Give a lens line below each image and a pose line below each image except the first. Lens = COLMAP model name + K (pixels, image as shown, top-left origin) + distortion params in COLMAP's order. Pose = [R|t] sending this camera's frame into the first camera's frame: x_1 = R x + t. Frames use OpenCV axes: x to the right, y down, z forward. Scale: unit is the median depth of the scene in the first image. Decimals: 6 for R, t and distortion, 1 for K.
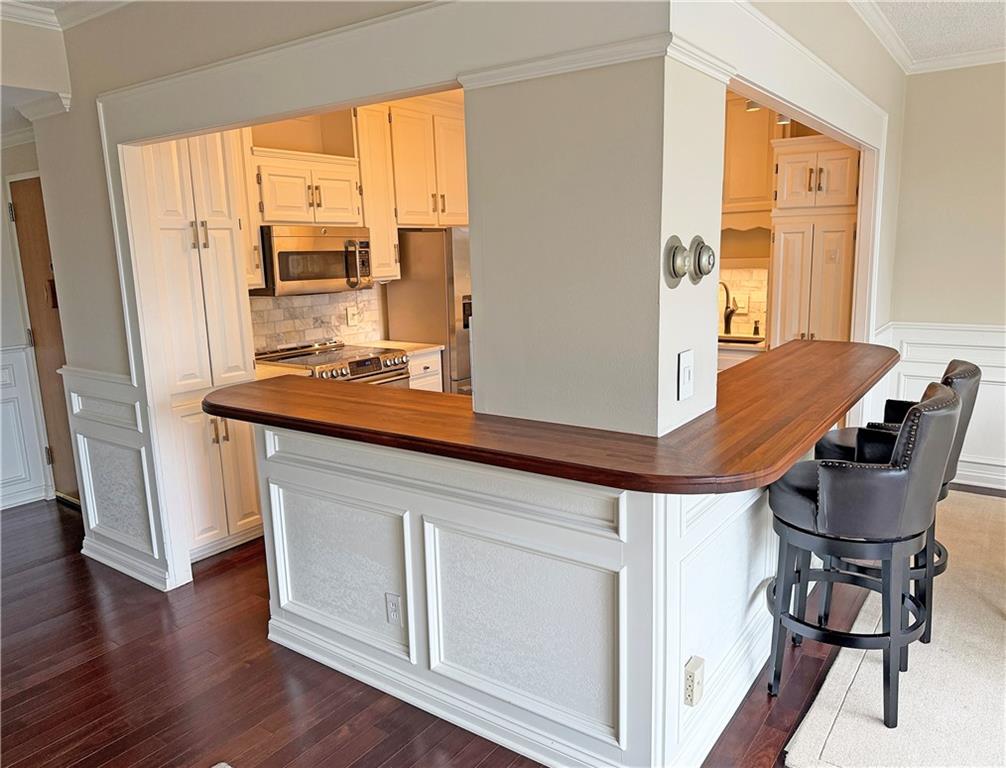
lens RADIAL K [[729.4, 0, 520.5], [0, 729.4, 381.2], [0, 0, 1]] dist [0.046623, -0.031403]
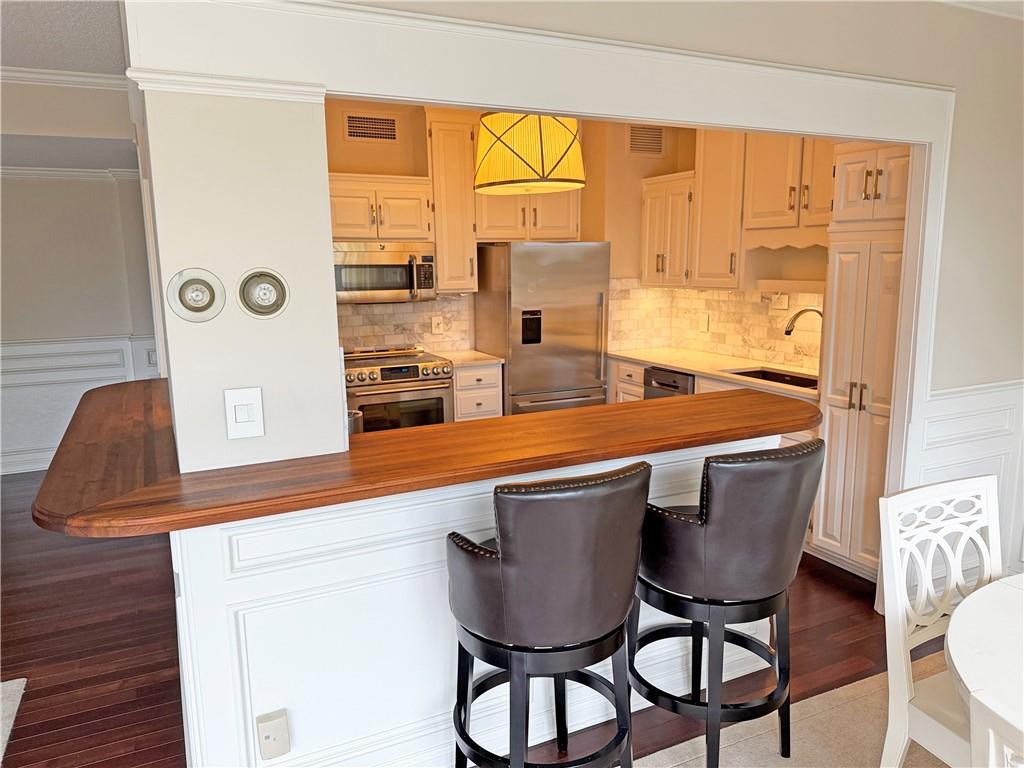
lens RADIAL K [[727.0, 0, 510.3], [0, 727.0, 385.8], [0, 0, 1]] dist [0.024418, -0.010104]
pose [[0.872810, 0.098155, -0.478089, 0.436894], [-0.097074, 0.994910, 0.027040, -0.046424], [0.478310, 0.022809, 0.877895, 0.145619]]
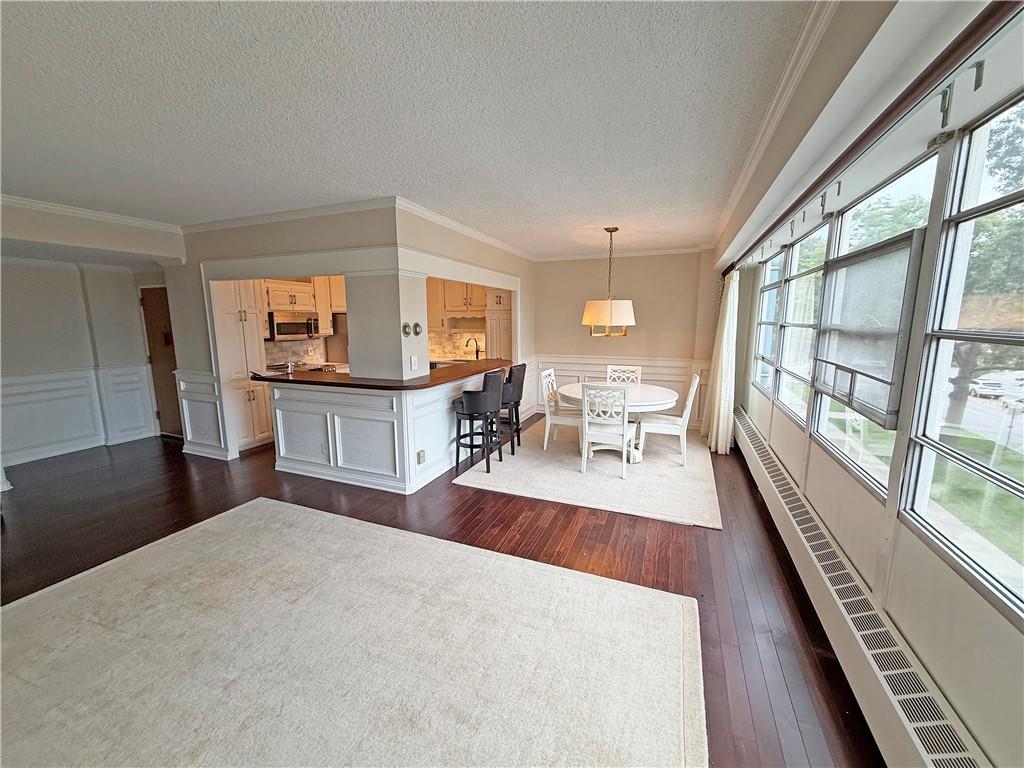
lens RADIAL K [[408.1, 0, 515.4], [0, 408.1, 381.8], [0, 0, 1]] dist [-0.003396, 0.001366]
pose [[0.973493, -0.012212, 0.228390, 0.112812], [0.019605, 0.999354, -0.030126, 0.065265], [-0.227875, 0.033805, 0.973103, -0.426828]]
